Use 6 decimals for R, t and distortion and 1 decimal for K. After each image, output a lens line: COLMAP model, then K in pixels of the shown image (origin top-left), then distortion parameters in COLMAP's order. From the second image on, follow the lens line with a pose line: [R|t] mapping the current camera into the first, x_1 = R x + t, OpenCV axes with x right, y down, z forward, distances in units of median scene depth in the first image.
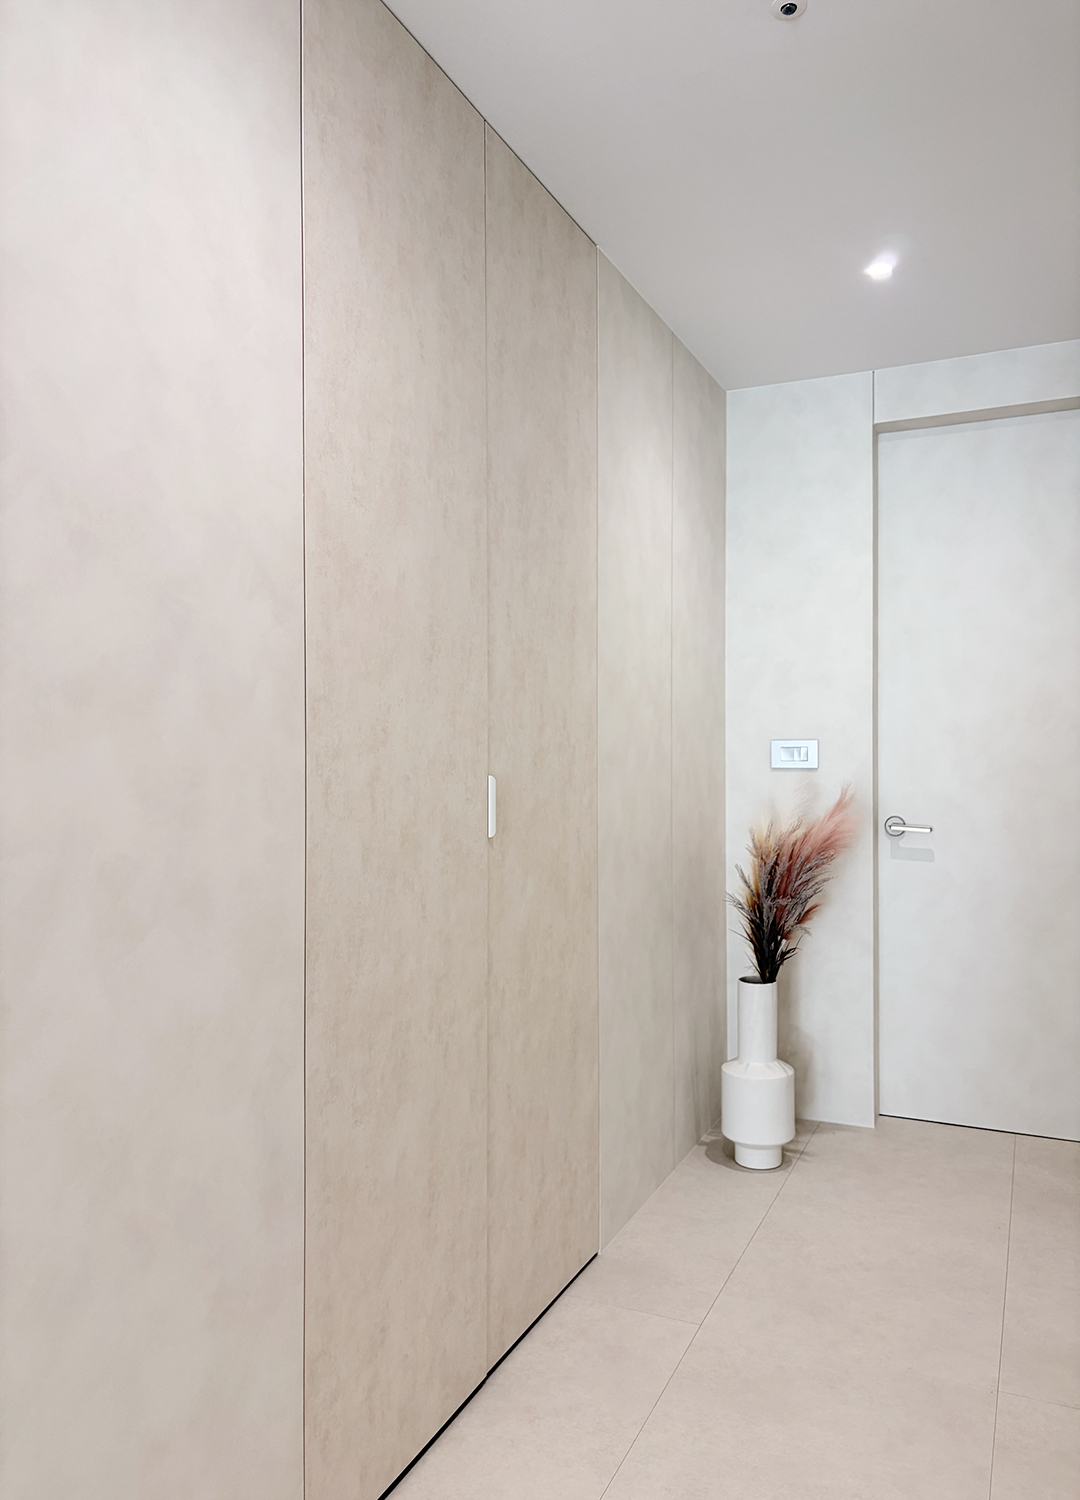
lens RADIAL K [[1100.8, 0, 540.0], [0, 1100.8, 750.0], [0, 0, 1]] dist [0.045986, -0.043033]
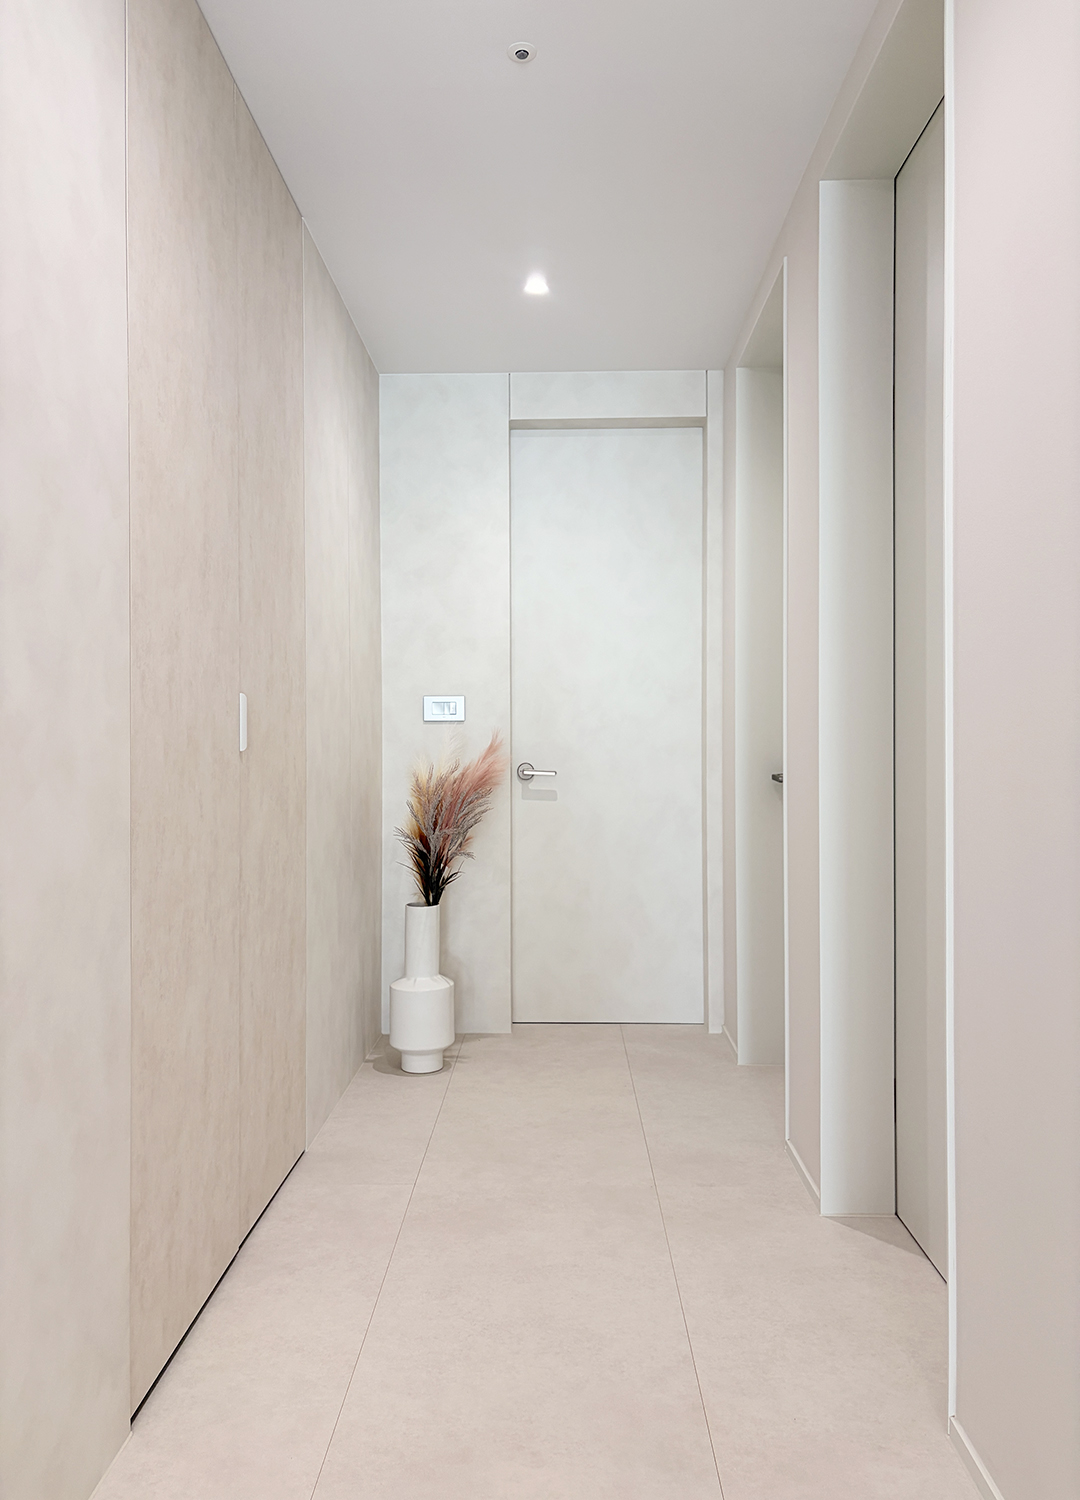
lens RADIAL K [[1100.8, 0, 540.0], [0, 1100.8, 750.0], [0, 0, 1]] dist [0.045986, -0.043033]
pose [[0.917902, -0.001607, 0.396803, -0.185063], [0.002088, 0.999998, -0.000780, 0.072135], [-0.396801, 0.001544, 0.917904, -0.093697]]
